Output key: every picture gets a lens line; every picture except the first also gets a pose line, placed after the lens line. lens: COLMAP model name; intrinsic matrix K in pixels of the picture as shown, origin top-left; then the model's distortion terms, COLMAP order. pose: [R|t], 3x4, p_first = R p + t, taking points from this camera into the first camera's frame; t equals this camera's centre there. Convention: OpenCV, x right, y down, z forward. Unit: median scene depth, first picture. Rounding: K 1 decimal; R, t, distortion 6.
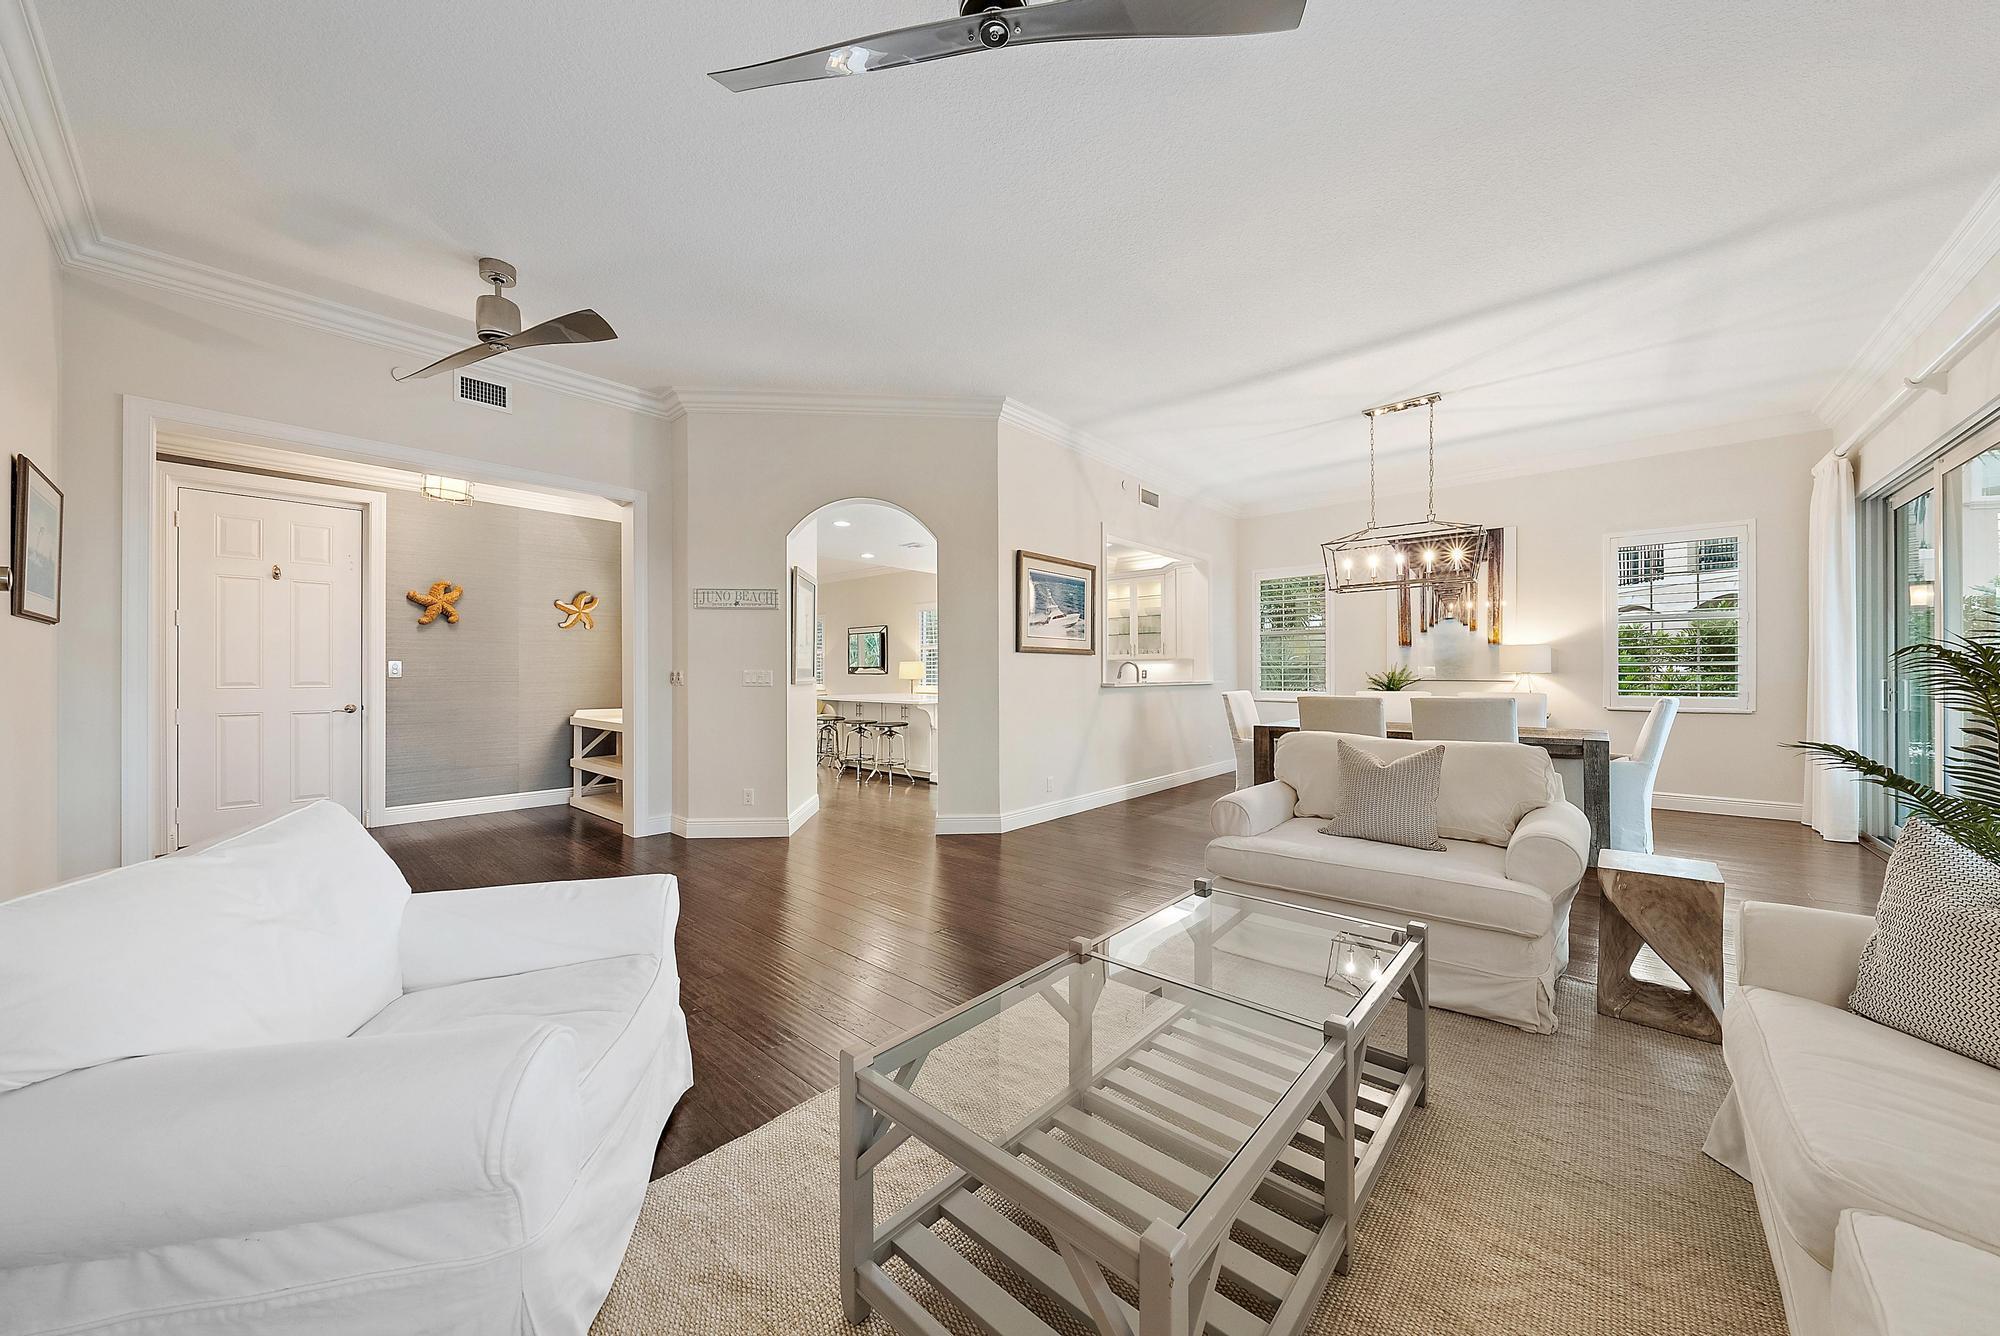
lens RADIAL K [[687.5, 0, 1002.0], [0, 687.5, 676.2], [0, 0, 1]] dist [0.002419, 0.000193]
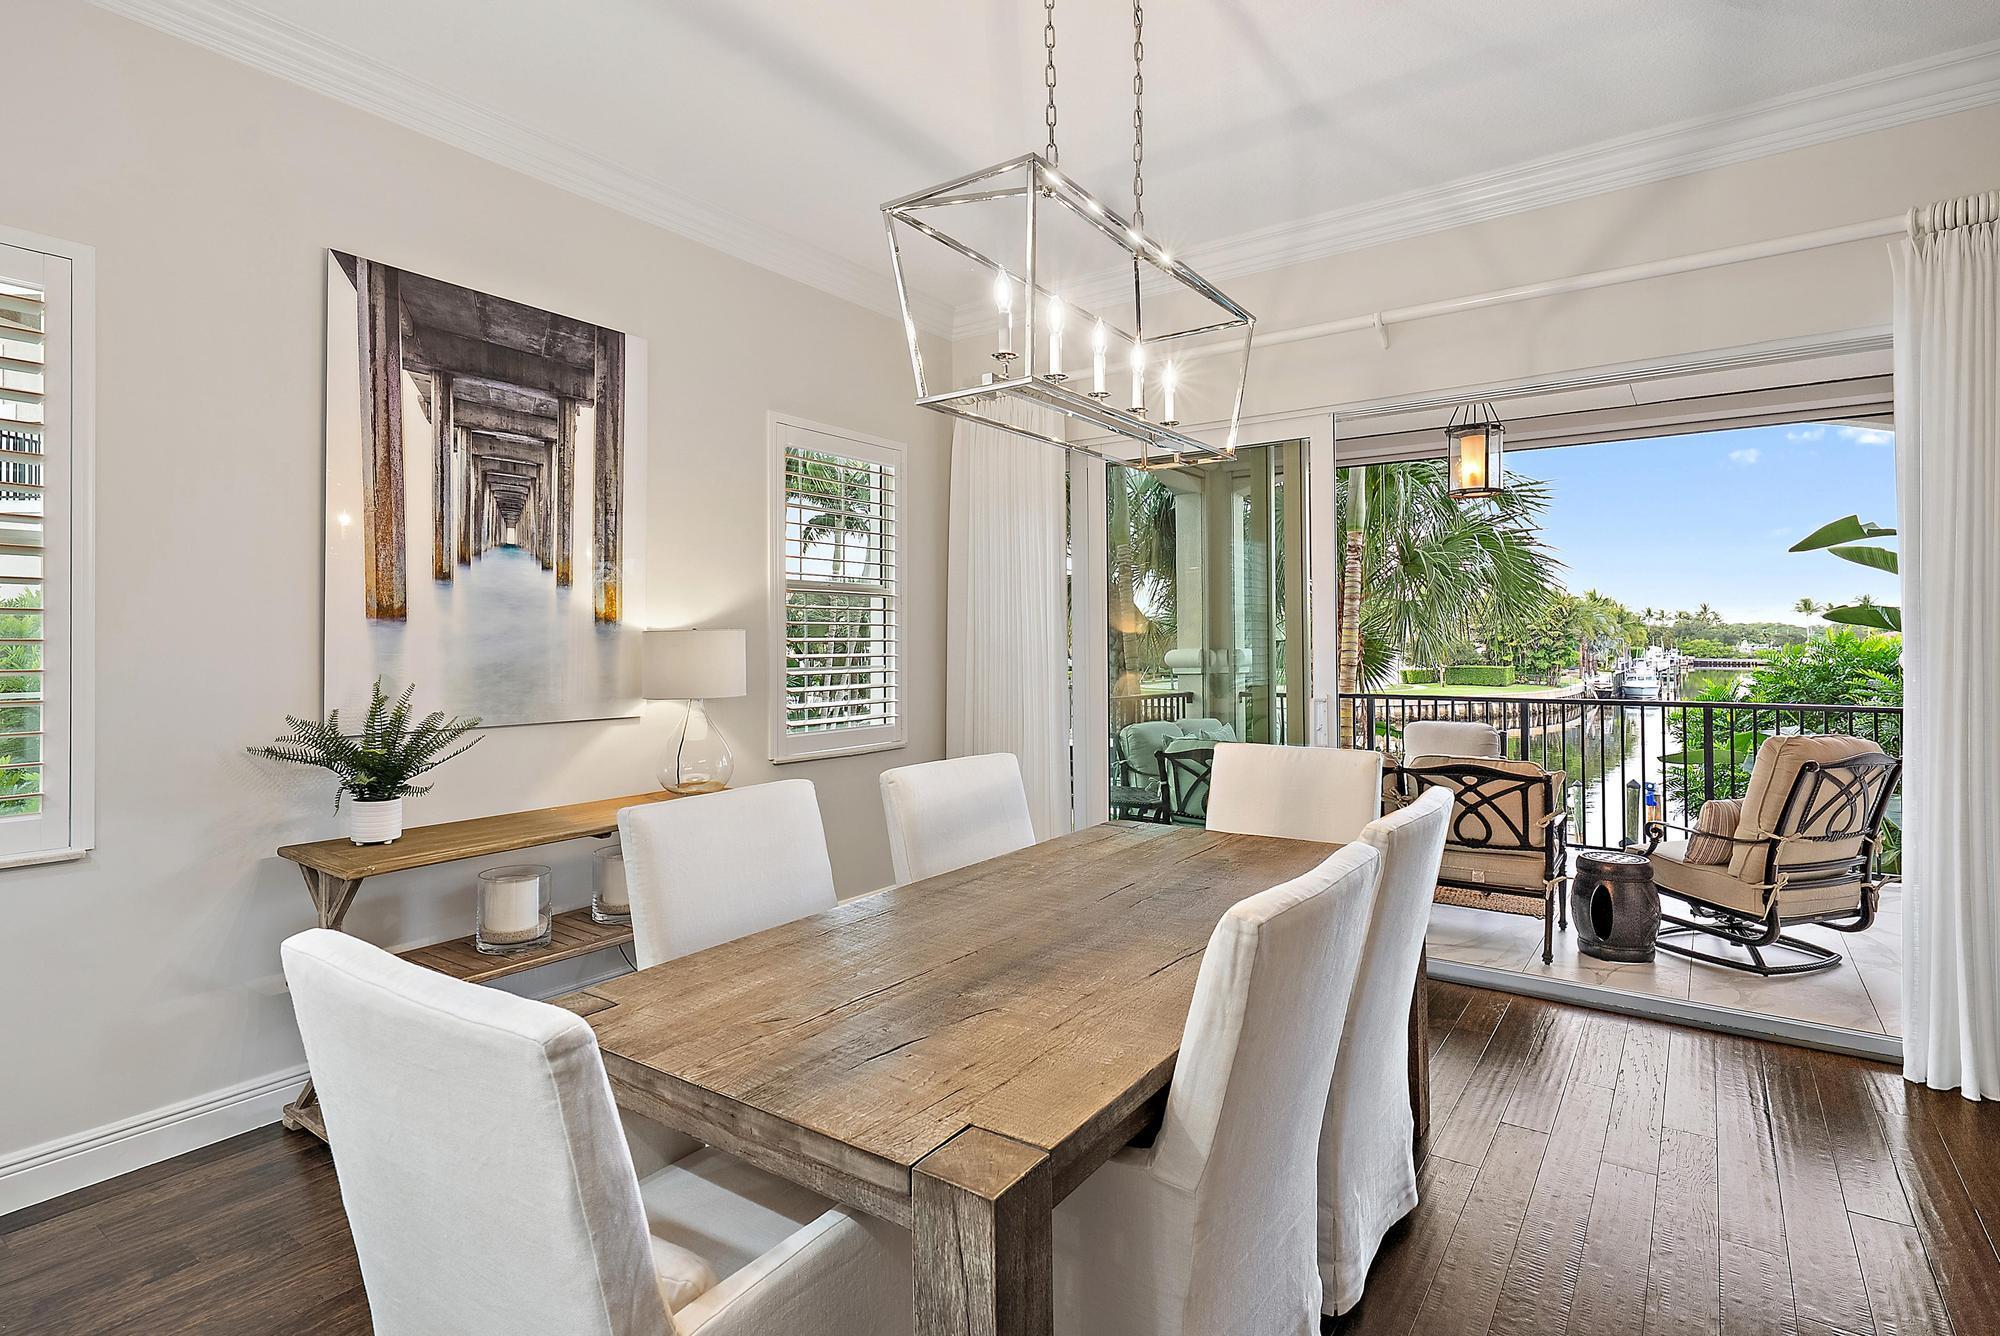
lens RADIAL K [[999.1, 0, 1014.1], [0, 999.1, 625.4], [0, 0, 1]] dist [0.013448, -0.000117]
pose [[-0.126459, 0.019154, 0.991787, 0.126064], [0.010167, 0.999786, -0.018012, -0.032909], [-0.991920, 0.007805, -0.126627, 0.827300]]
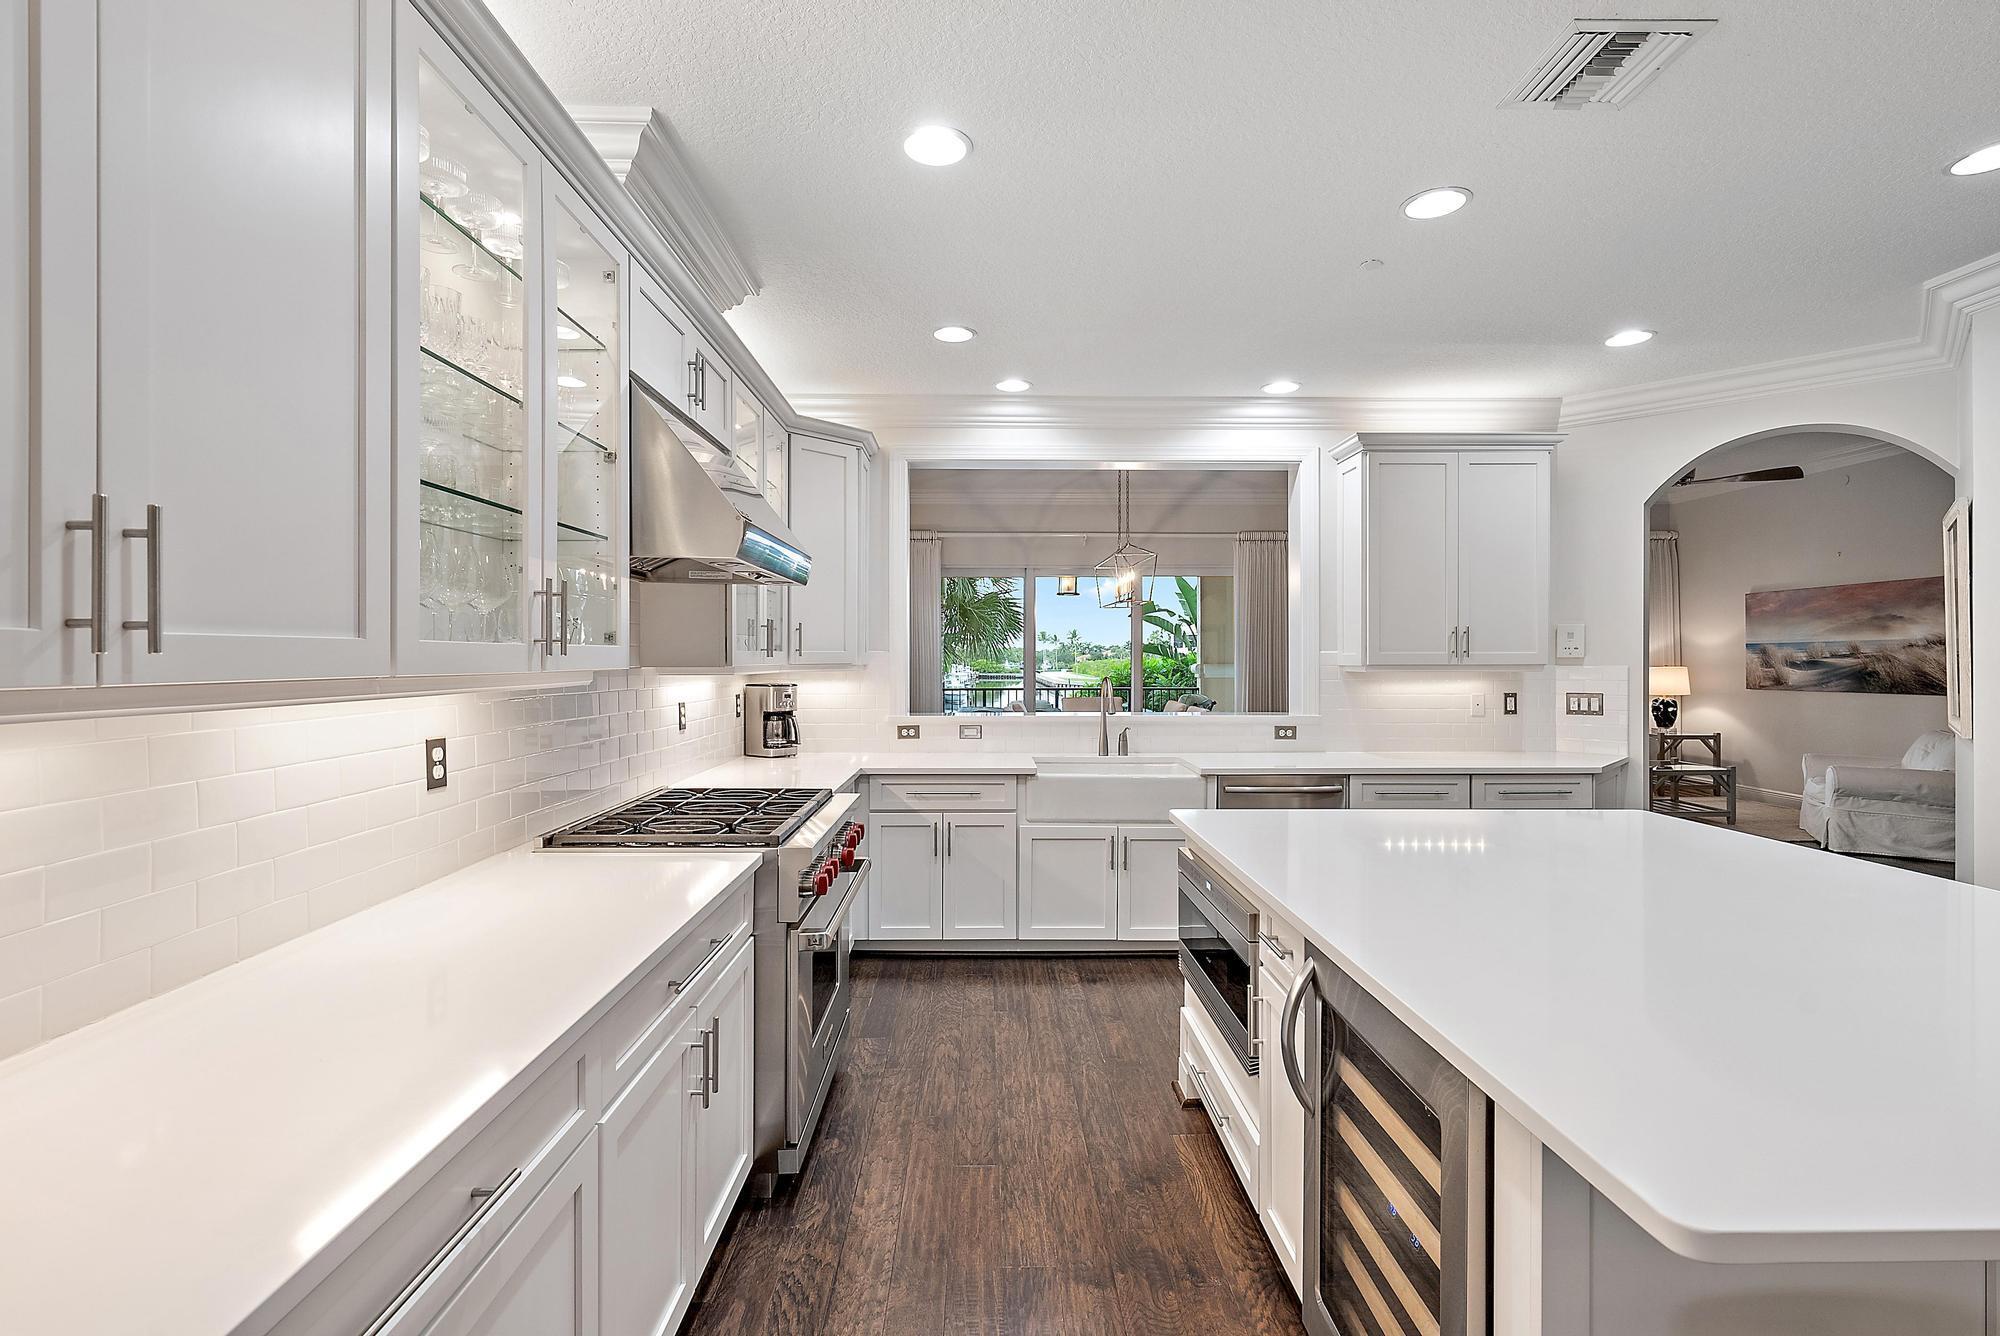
lens RADIAL K [[900.7, 0, 1002.4], [0, 900.7, 659.2], [0, 0, 1]] dist [0.003517, -0.001420]
pose [[-0.685649, 0.001916, 0.727930, -0.241915], [0.005289, 0.999983, 0.002350, -0.037867], [-0.727913, 0.005461, -0.685648, 1.605898]]
